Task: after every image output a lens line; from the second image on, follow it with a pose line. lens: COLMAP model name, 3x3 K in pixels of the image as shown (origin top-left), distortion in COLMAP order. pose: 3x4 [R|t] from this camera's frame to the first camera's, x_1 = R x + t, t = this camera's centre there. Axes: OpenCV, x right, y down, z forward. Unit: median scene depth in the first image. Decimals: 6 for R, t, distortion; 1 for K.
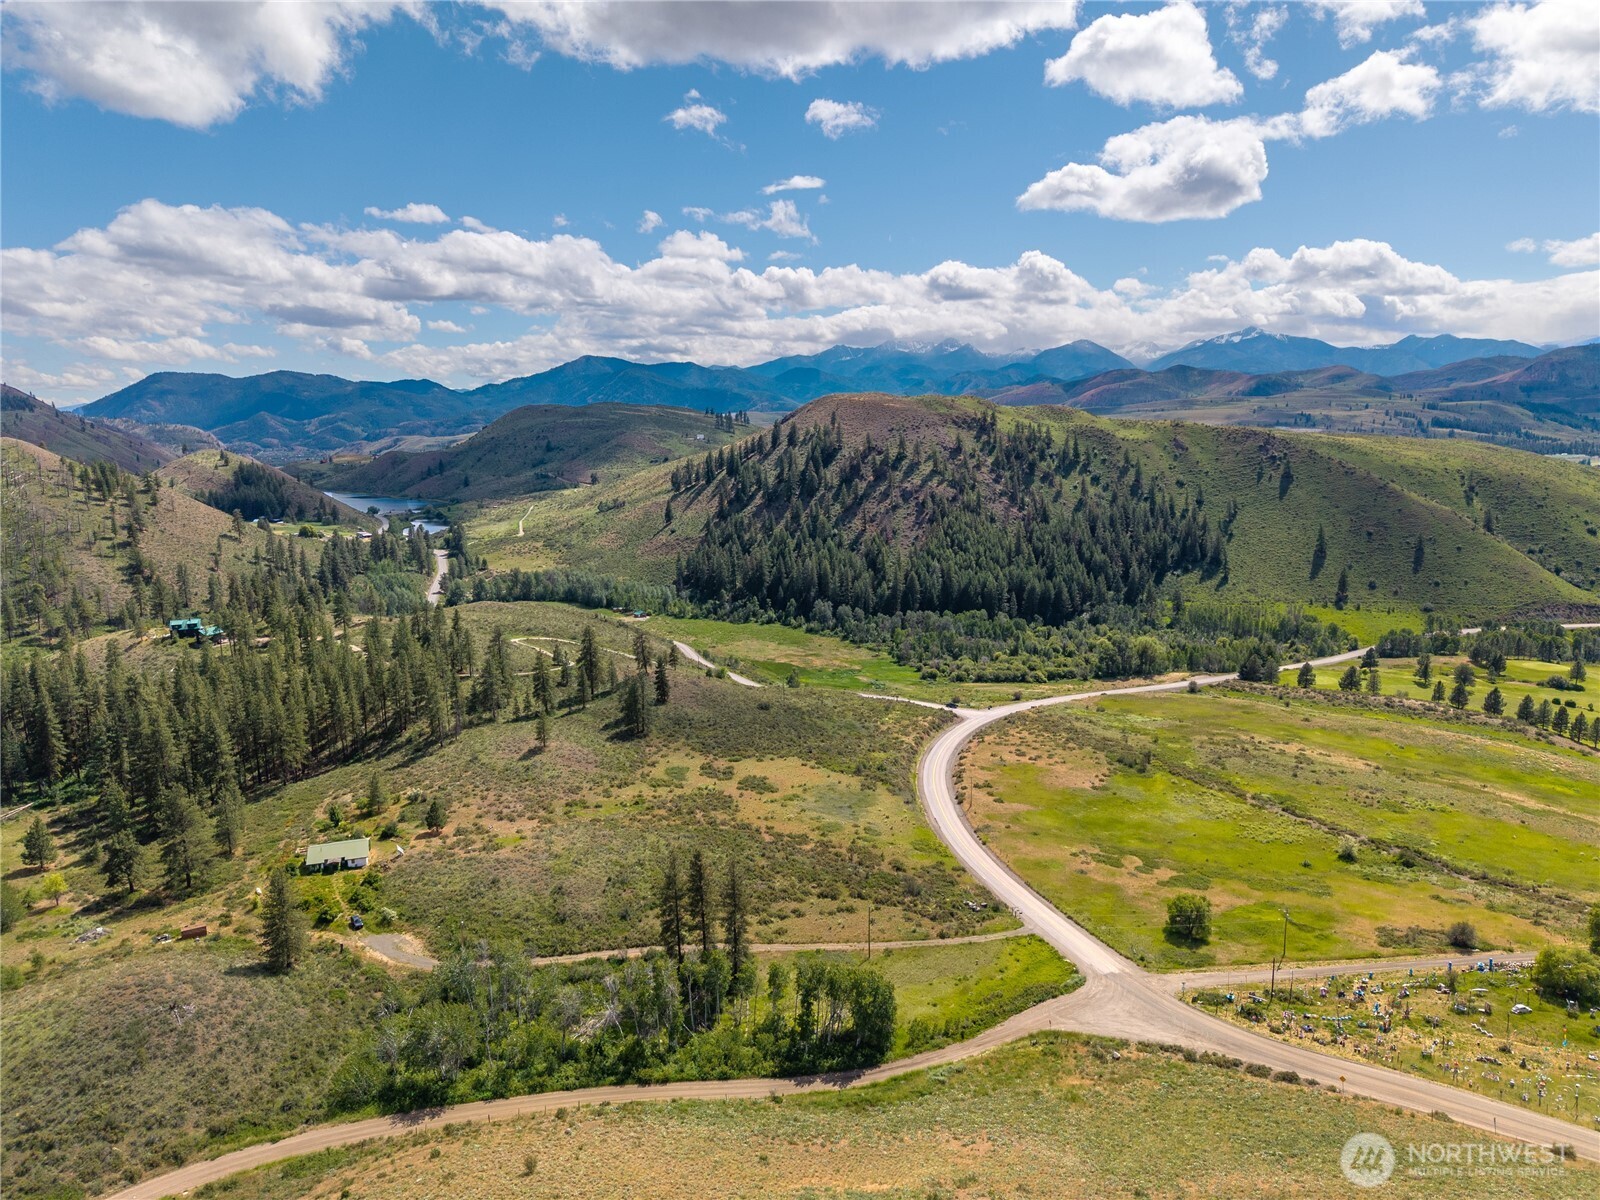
lens RADIAL K [[1109.4, 0, 778.9], [0, 1109.4, 599.7], [0, 0, 1]] dist [0.032935, -0.032050]
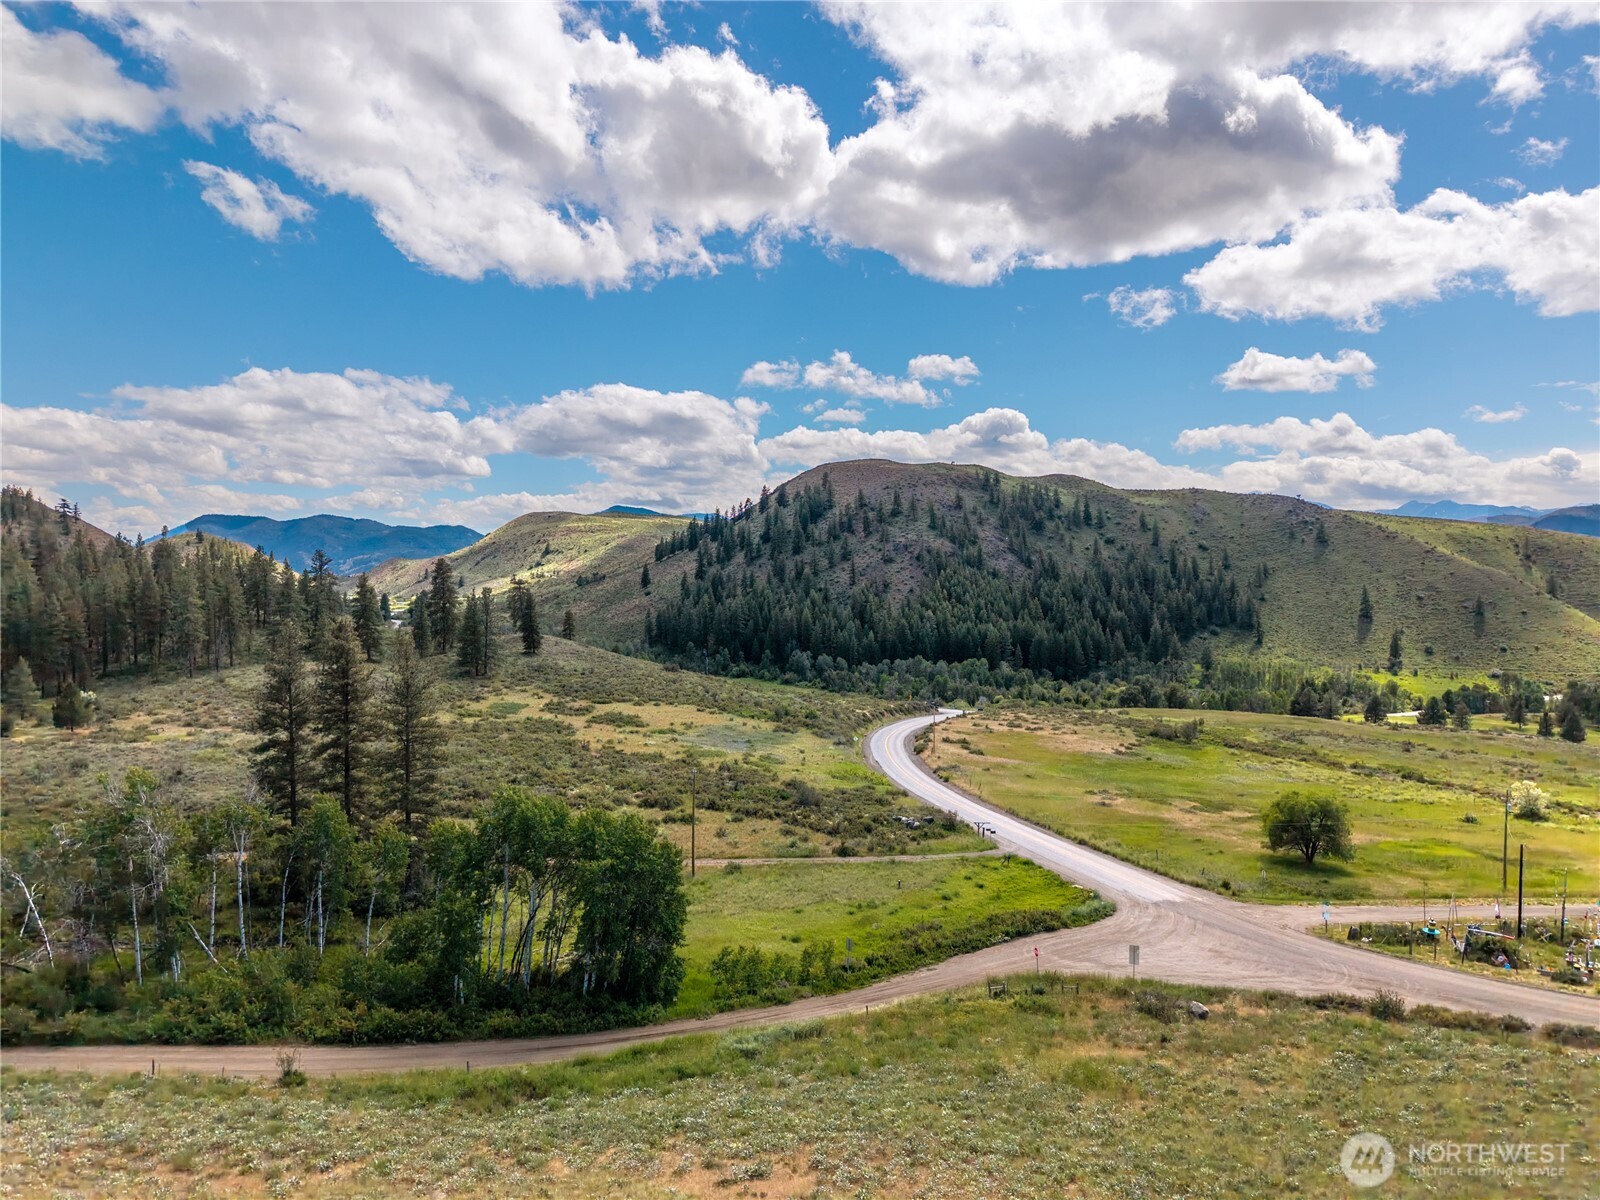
lens RADIAL K [[1074.0, 0, 781.5], [0, 1074.0, 600.3], [0, 0, 1]] dist [0.026567, -0.027355]
pose [[0.999635, 0.018468, -0.019713, 0.037772], [-0.021066, 0.989794, -0.140941, 0.076988], [0.016909, 0.141305, 0.989822, 0.142214]]
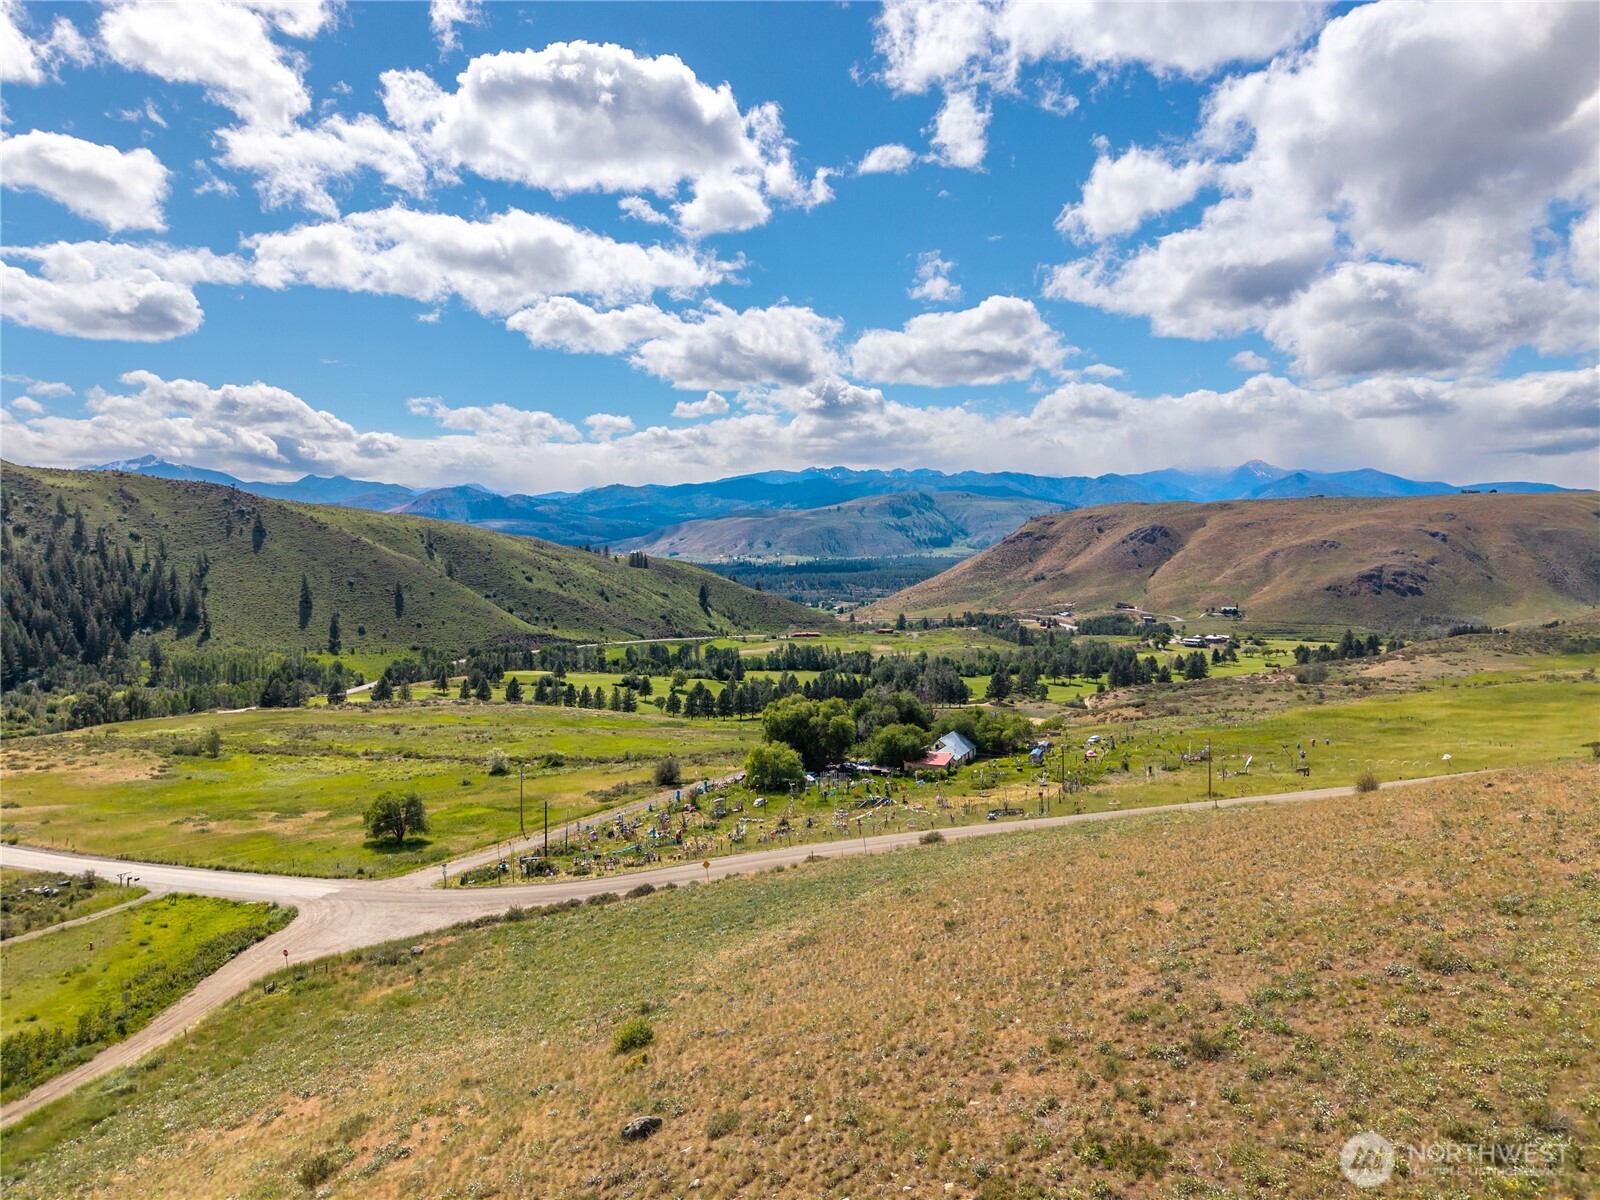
lens RADIAL K [[1083.3, 0, 797.7], [0, 1083.3, 600.4], [0, 0, 1]] dist [0.047696, -0.047189]
pose [[0.599836, -0.028534, 0.799614, -0.013208], [0.126451, 0.990185, -0.059523, 0.066491], [-0.790068, 0.136816, 0.597557, 0.104697]]
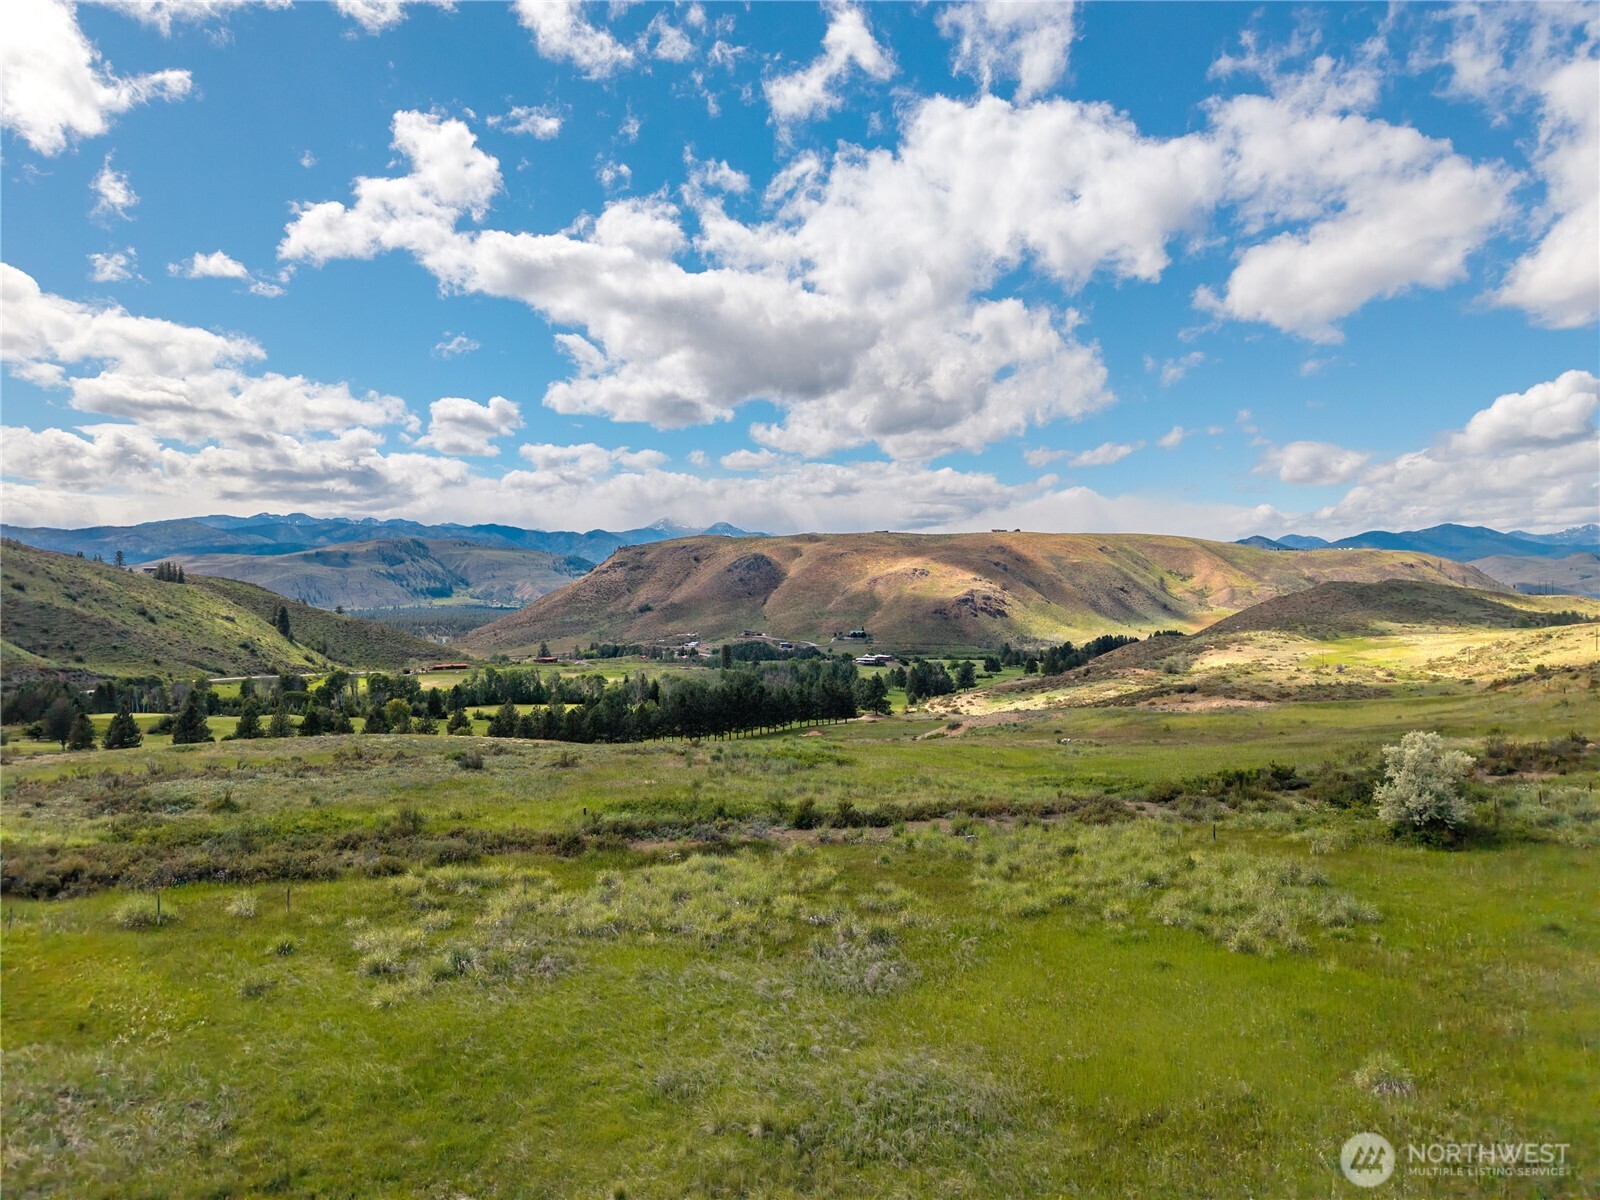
lens RADIAL K [[1073.2, 0, 790.2], [0, 1073.2, 612.1], [0, 0, 1]] dist [0.048066, -0.040719]
pose [[0.161876, 0.003138, 0.986806, 0.103317], [0.169099, 0.985115, -0.030872, 0.065641], [-0.972215, 0.171865, 0.158936, 0.404153]]
